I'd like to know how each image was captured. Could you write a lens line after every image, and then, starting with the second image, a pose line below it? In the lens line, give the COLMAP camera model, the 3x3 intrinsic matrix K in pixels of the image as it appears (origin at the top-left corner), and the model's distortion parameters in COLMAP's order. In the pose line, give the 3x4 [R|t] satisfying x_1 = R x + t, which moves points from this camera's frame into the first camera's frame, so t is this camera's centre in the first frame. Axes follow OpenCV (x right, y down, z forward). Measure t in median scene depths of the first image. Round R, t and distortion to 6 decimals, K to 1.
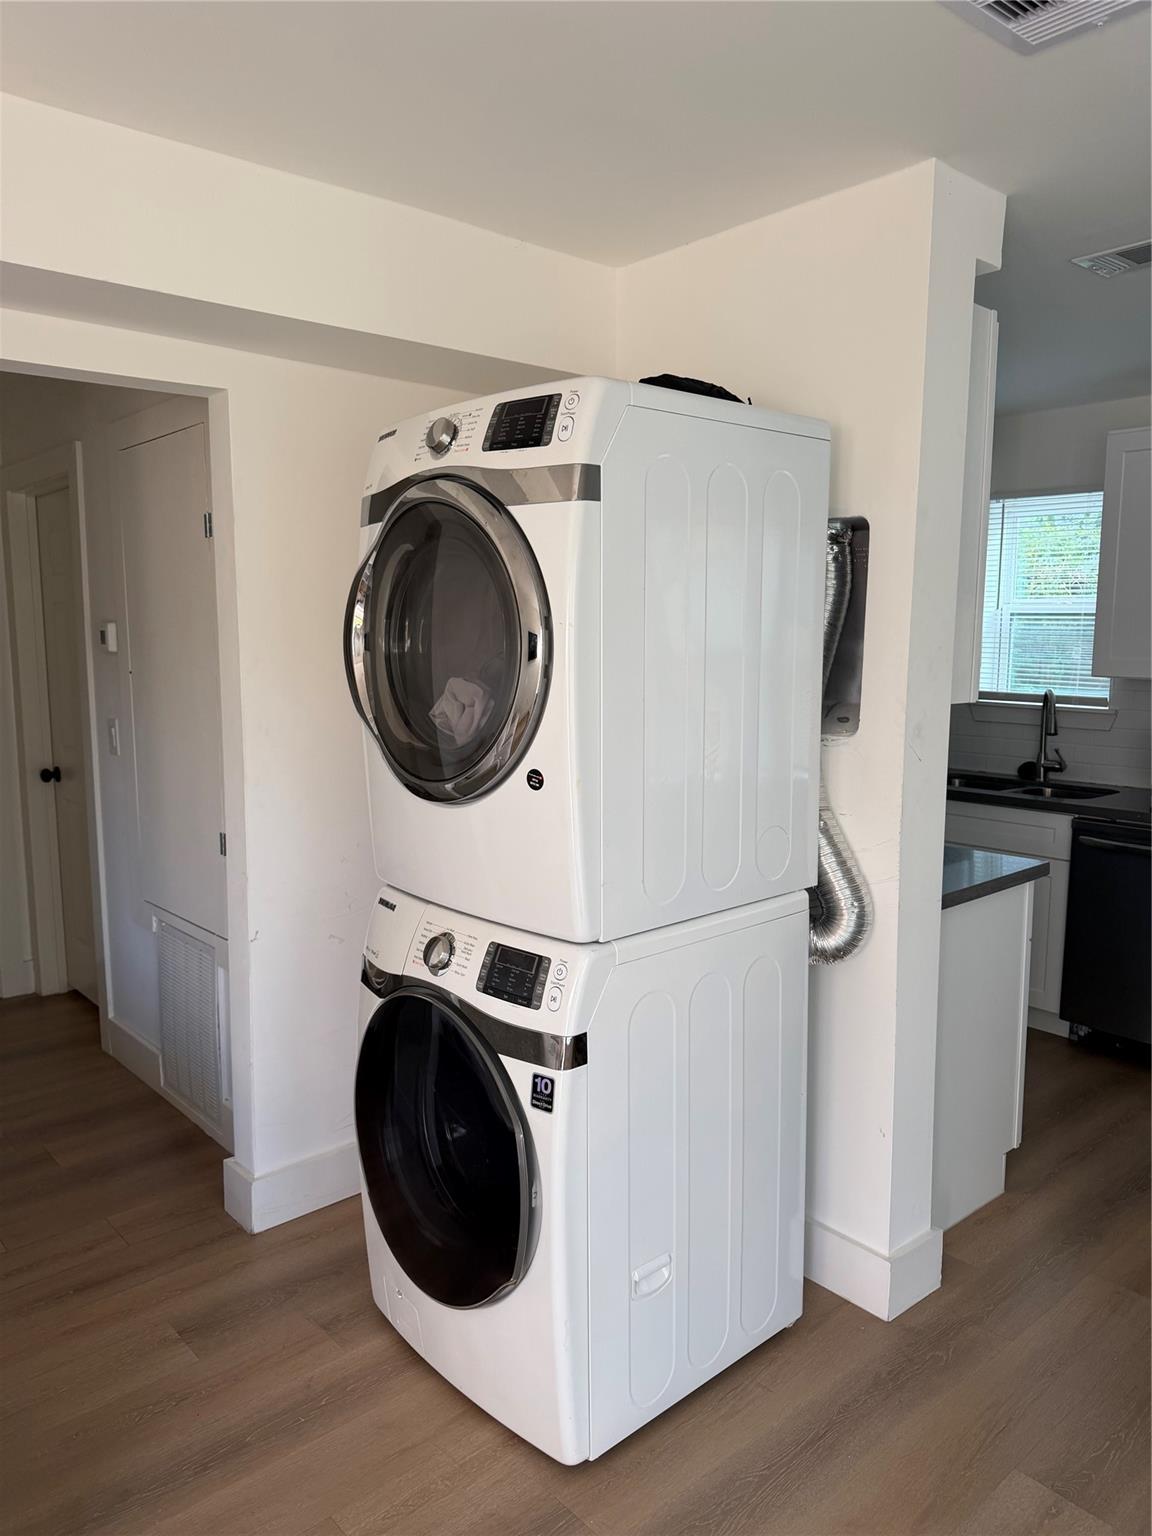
lens RADIAL K [[1089.7, 0, 573.8], [0, 1089.7, 762.6], [0, 0, 1]] dist [0.033025, -0.053875]
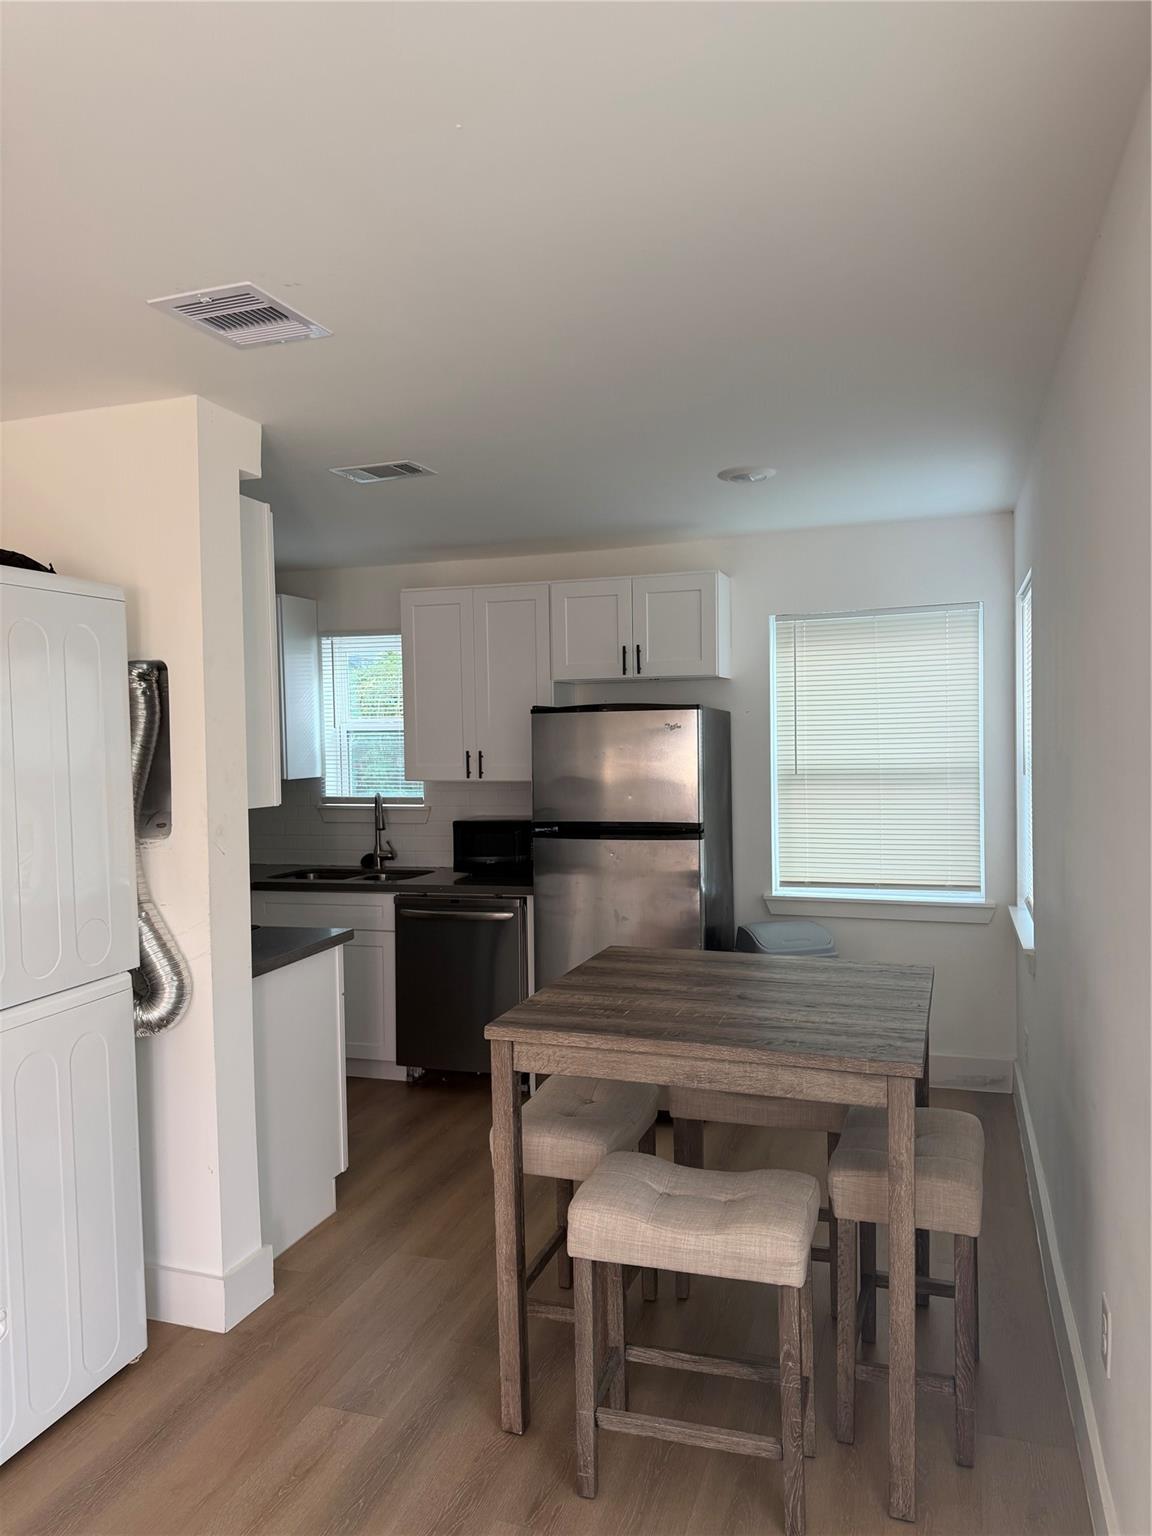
lens RADIAL K [[1089.7, 0, 600.5], [0, 1089.7, 758.0], [0, 0, 1]] dist [0.033025, -0.053875]
pose [[0.858472, -0.033087, 0.511793, 0.050085], [0.087549, 0.992724, -0.082674, 0.028372], [-0.505333, 0.115780, 0.855122, -0.275888]]
